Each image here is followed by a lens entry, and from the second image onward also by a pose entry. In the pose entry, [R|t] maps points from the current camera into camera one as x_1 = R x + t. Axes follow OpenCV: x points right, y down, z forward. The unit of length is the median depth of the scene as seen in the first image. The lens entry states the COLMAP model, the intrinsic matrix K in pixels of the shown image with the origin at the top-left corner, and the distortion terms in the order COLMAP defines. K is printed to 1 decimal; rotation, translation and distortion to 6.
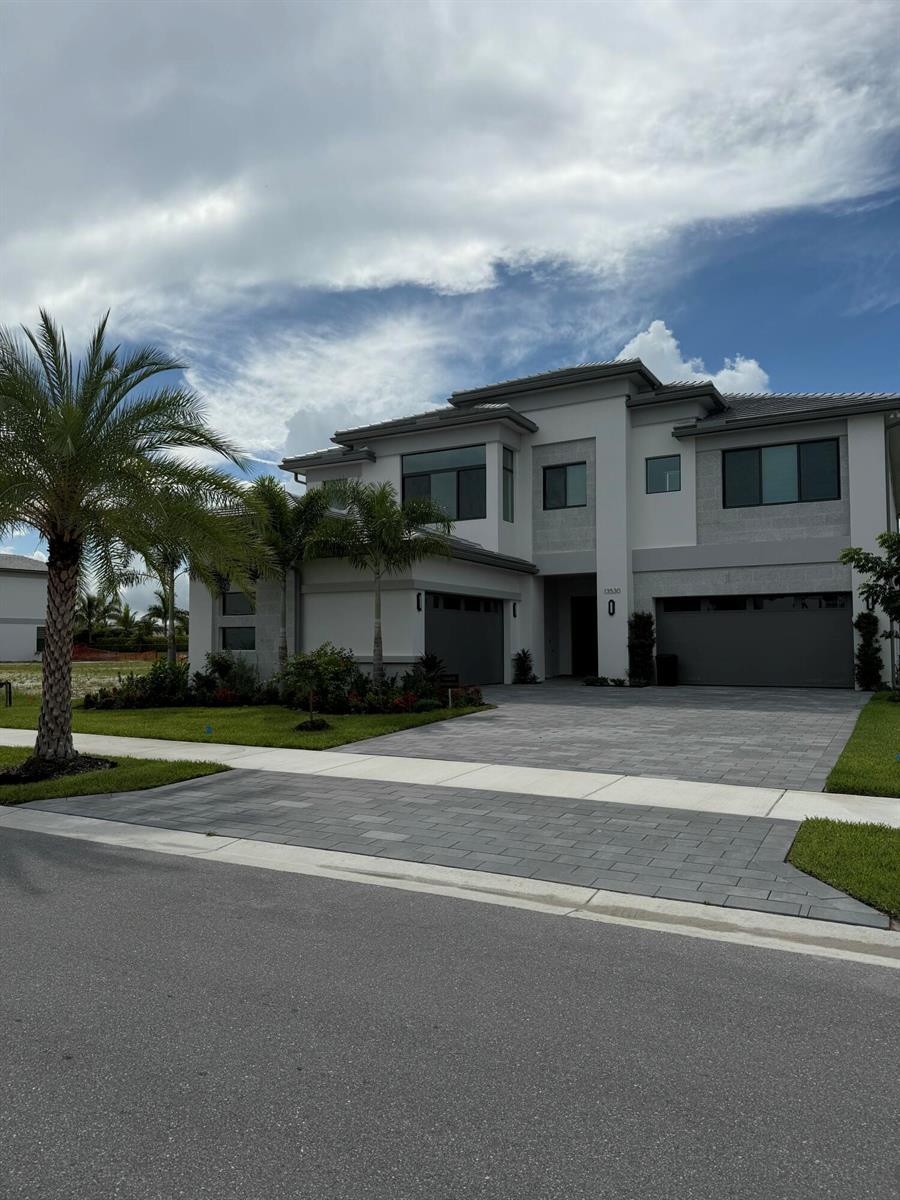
lens RADIAL K [[830.3, 0, 450.0], [0, 830.3, 600.0], [0, 0, 1]] dist [-0.008917, -0.009969]
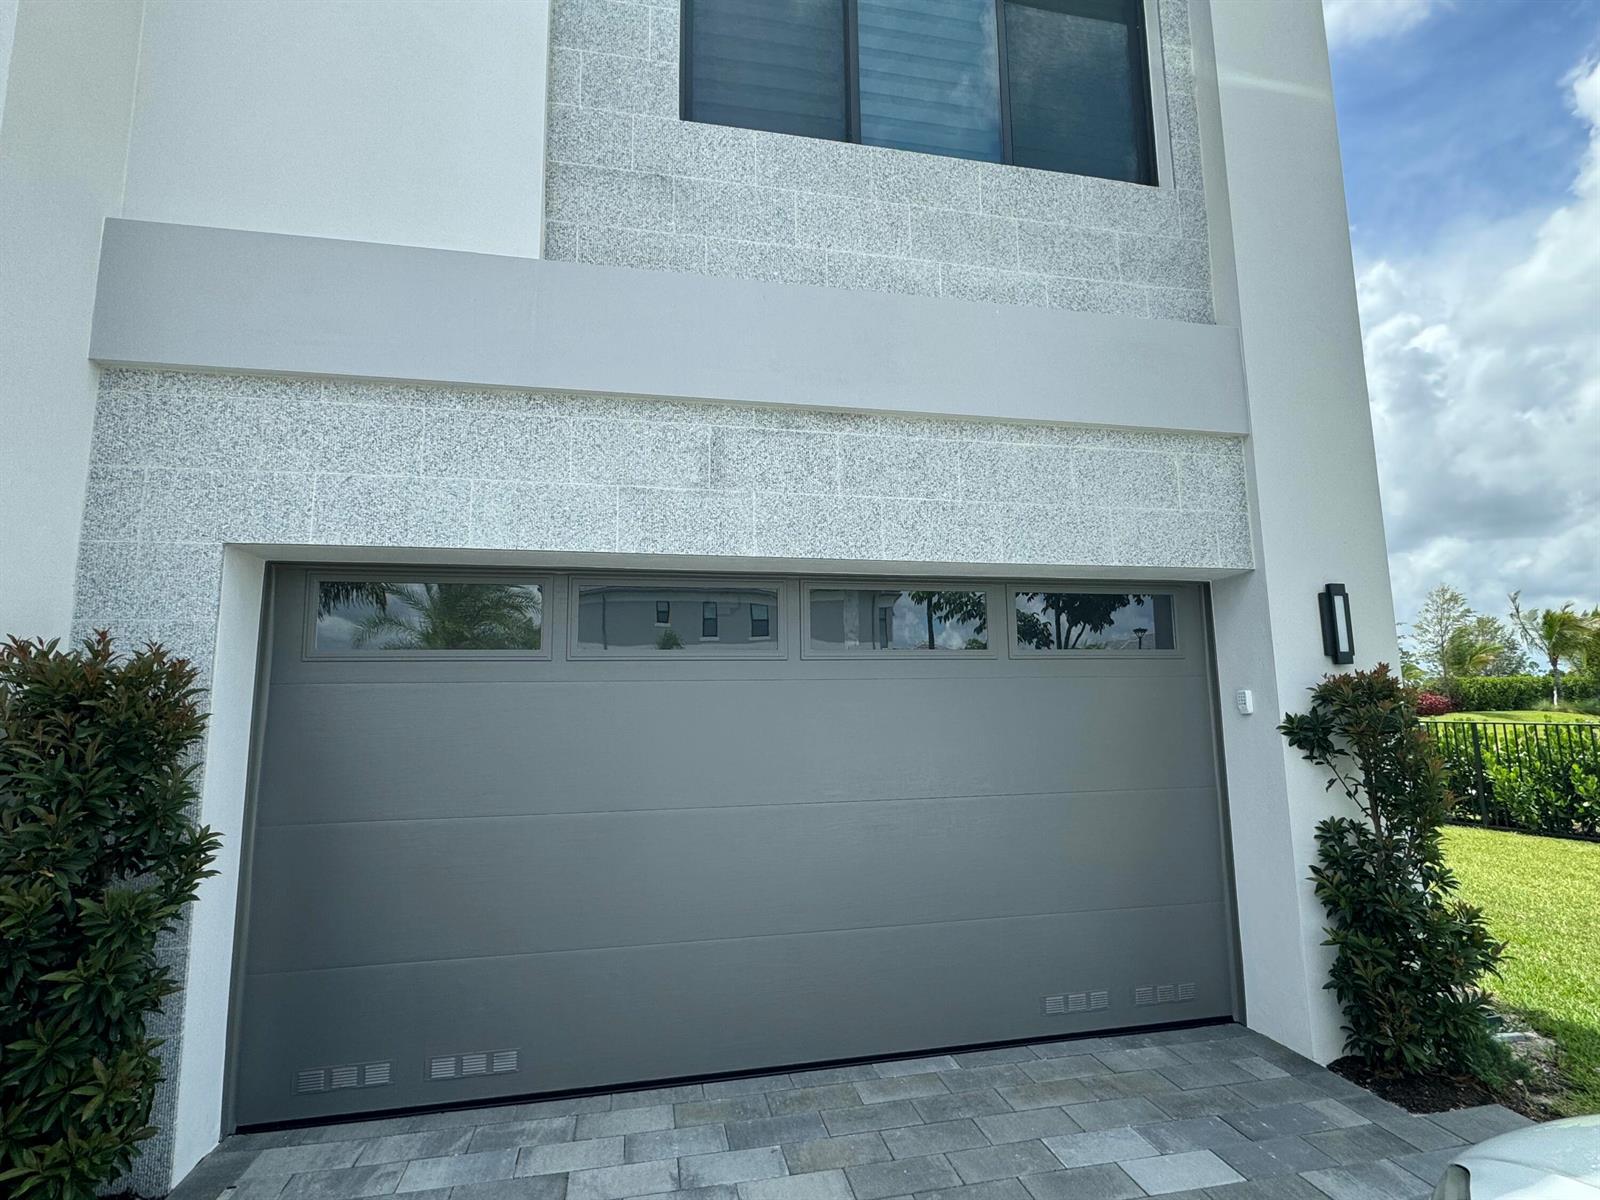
lens RADIAL K [[781.1, 0, 800.0], [0, 781.1, 600.0], [0, 0, 1]] dist [-0.054003, -0.000044]
pose [[0.759188, 0.038861, 0.649711, 0.234685], [-0.039737, 0.999121, -0.013327, 0.004077], [-0.649658, -0.015699, 0.760065, 0.834014]]
